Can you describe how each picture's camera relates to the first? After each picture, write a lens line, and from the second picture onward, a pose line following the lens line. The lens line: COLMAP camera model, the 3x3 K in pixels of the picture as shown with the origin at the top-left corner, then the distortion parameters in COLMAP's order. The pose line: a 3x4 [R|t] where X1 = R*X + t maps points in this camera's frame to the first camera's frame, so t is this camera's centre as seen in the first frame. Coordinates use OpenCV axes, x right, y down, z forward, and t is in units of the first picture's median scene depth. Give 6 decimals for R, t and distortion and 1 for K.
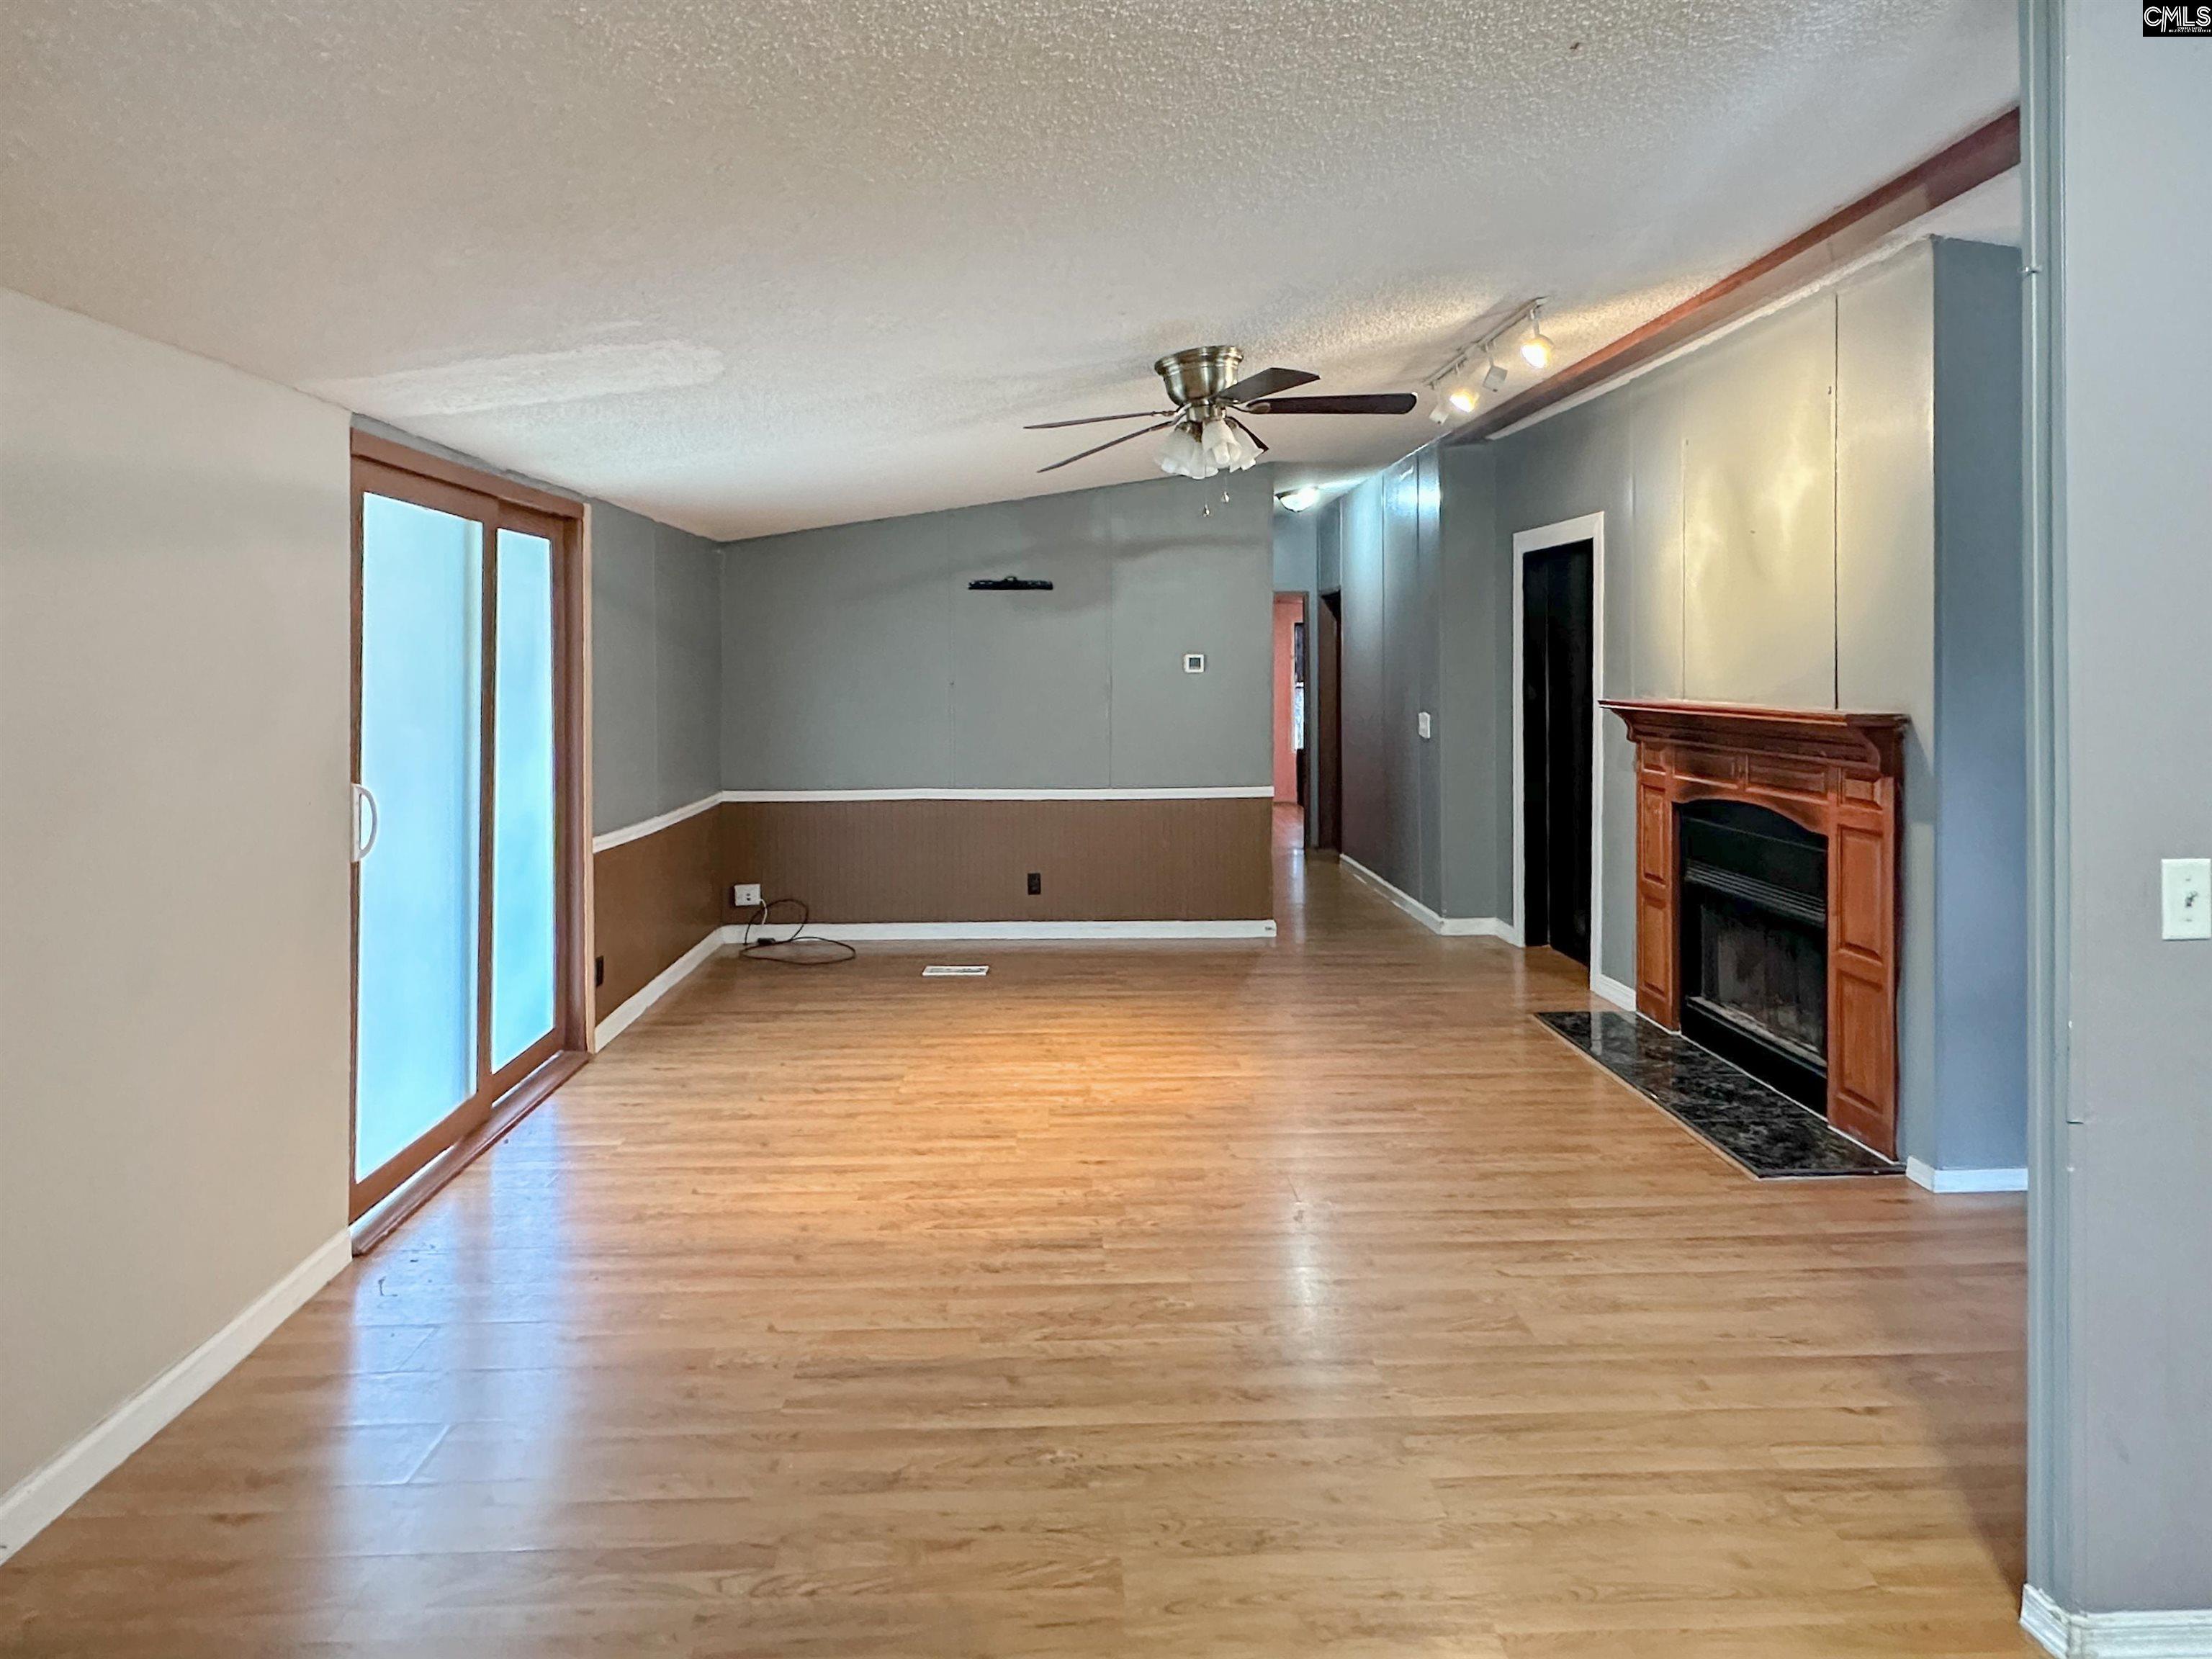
lens RADIAL K [[1323.0, 0, 1089.3], [0, 1323.0, 809.3], [0, 0, 1]] dist [0.002226, -0.001607]
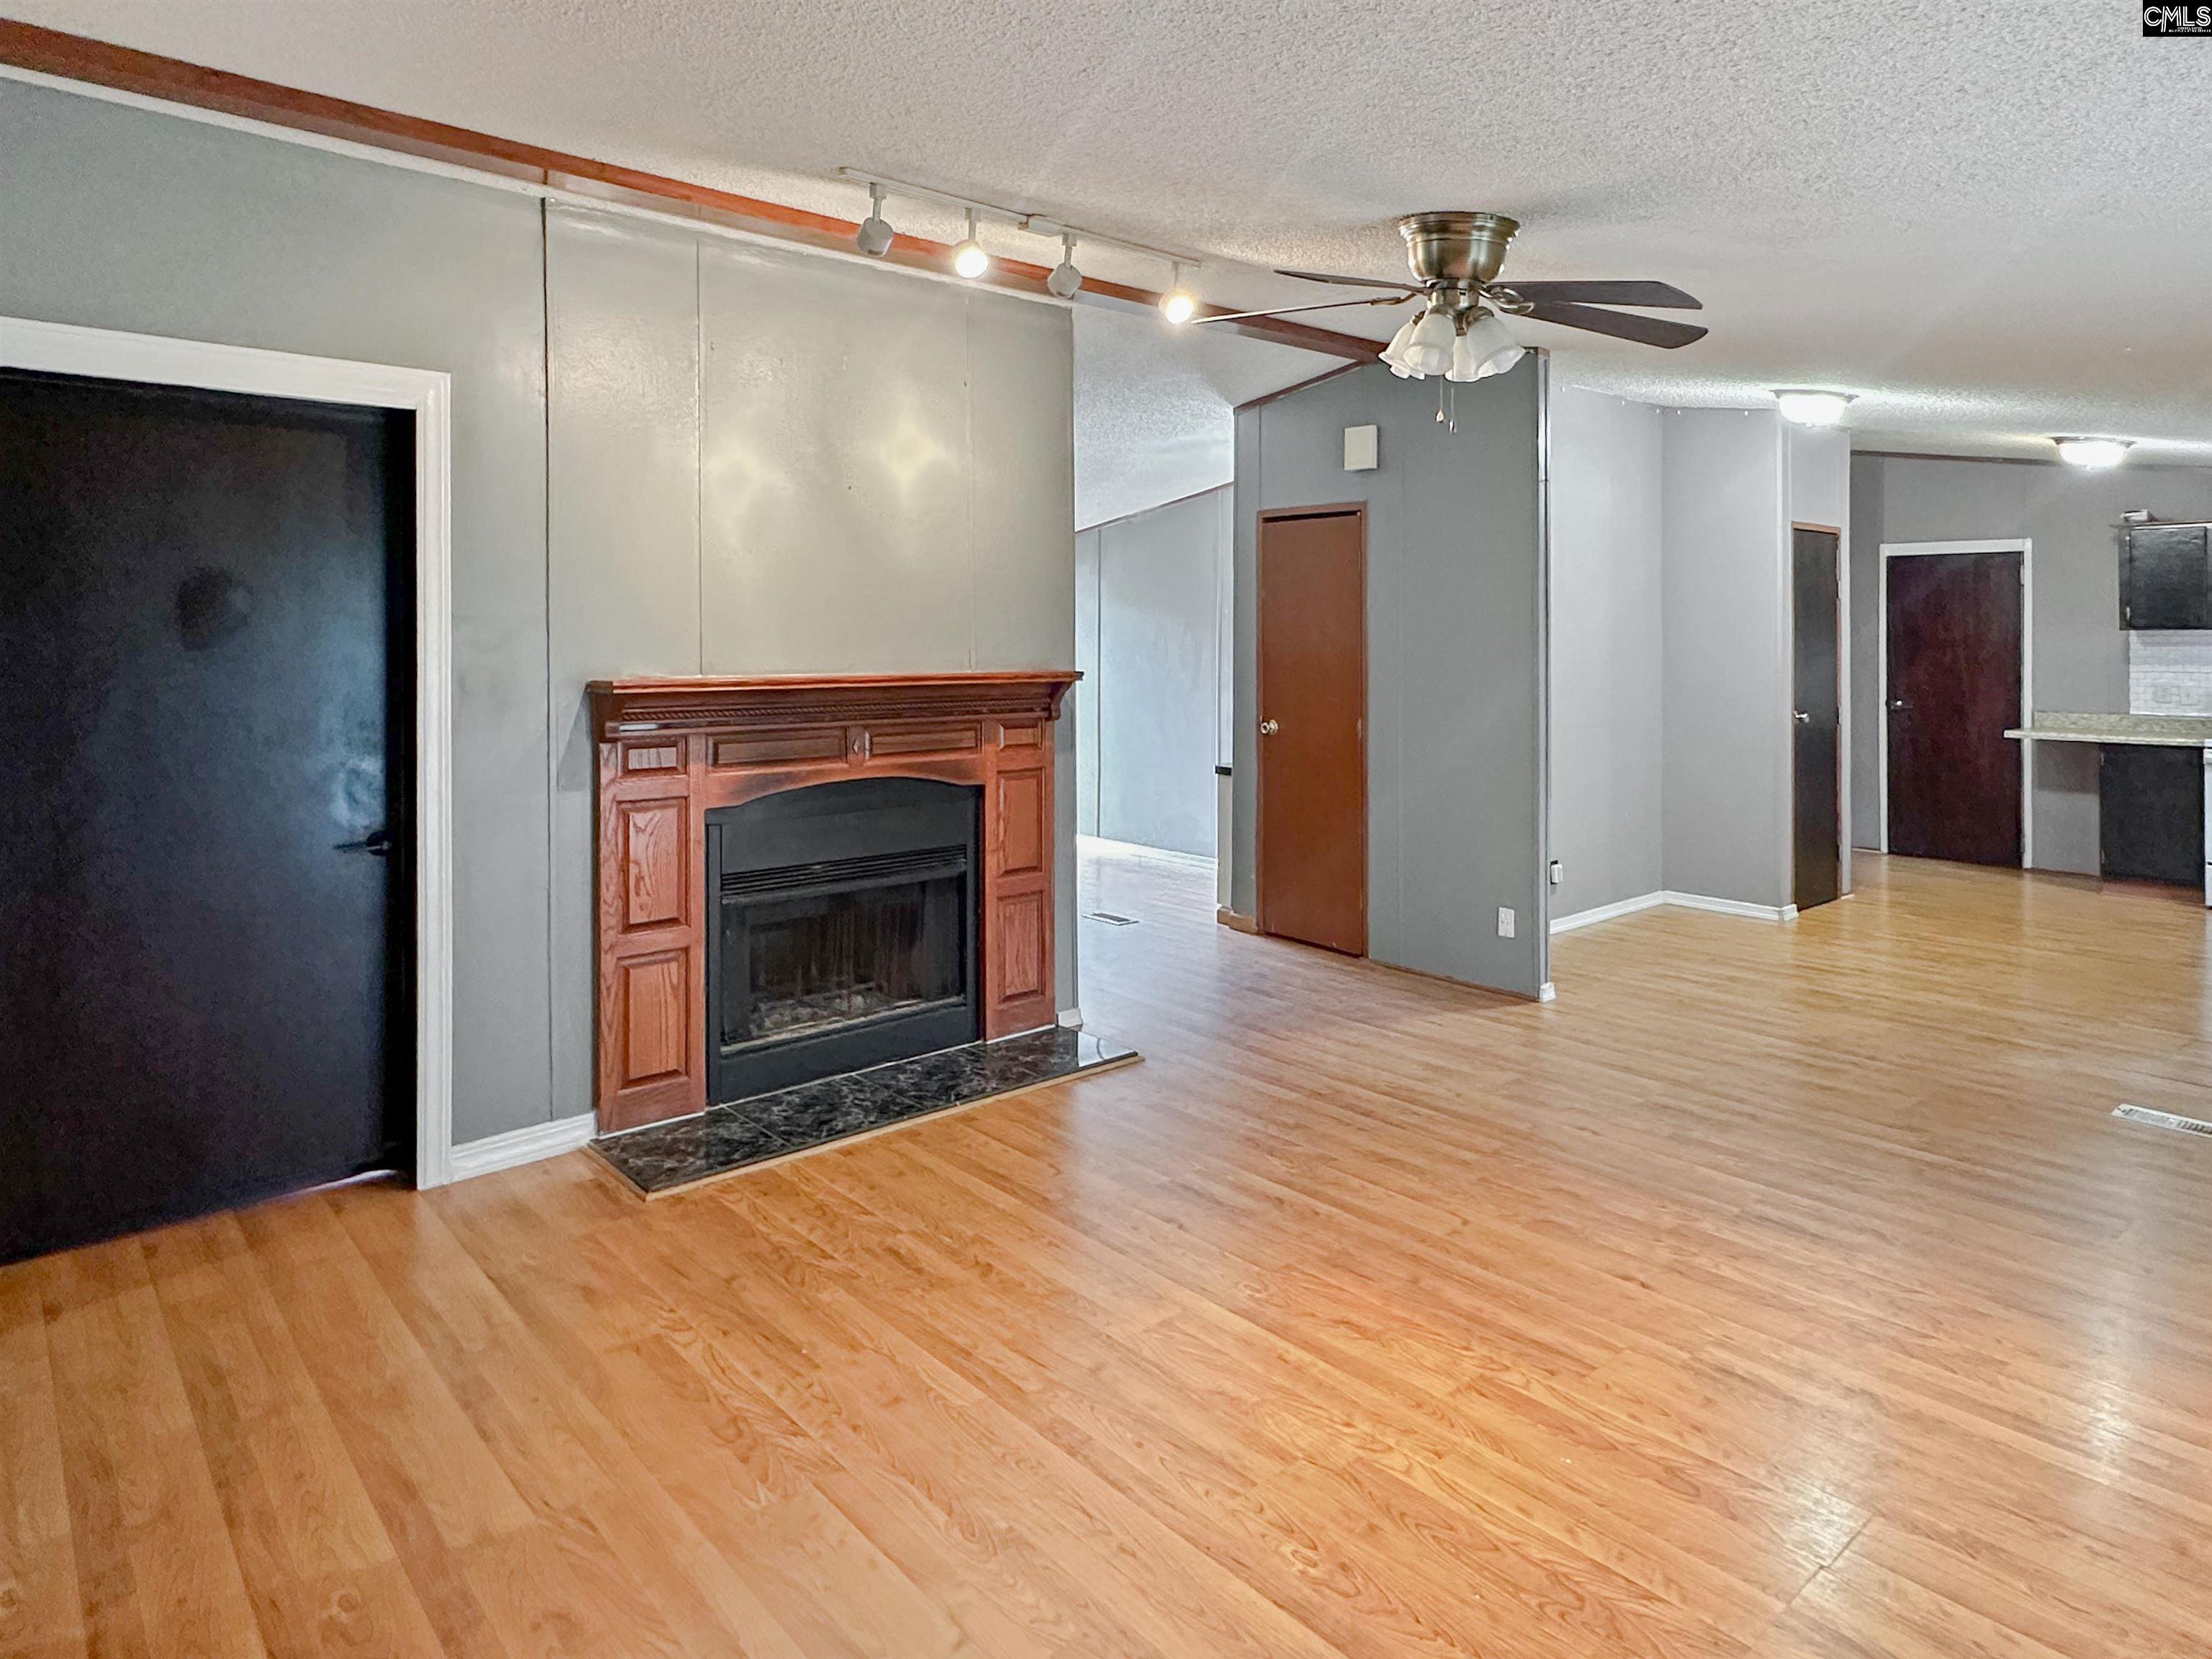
lens RADIAL K [[1323.0, 0, 1089.3], [0, 1323.0, 809.3], [0, 0, 1]] dist [0.002226, -0.001607]
pose [[-0.613190, -0.093618, 0.784368, -0.359305], [0.098707, 0.976089, 0.193666, -0.163006], [-0.783744, 0.196177, -0.589288, 1.566467]]
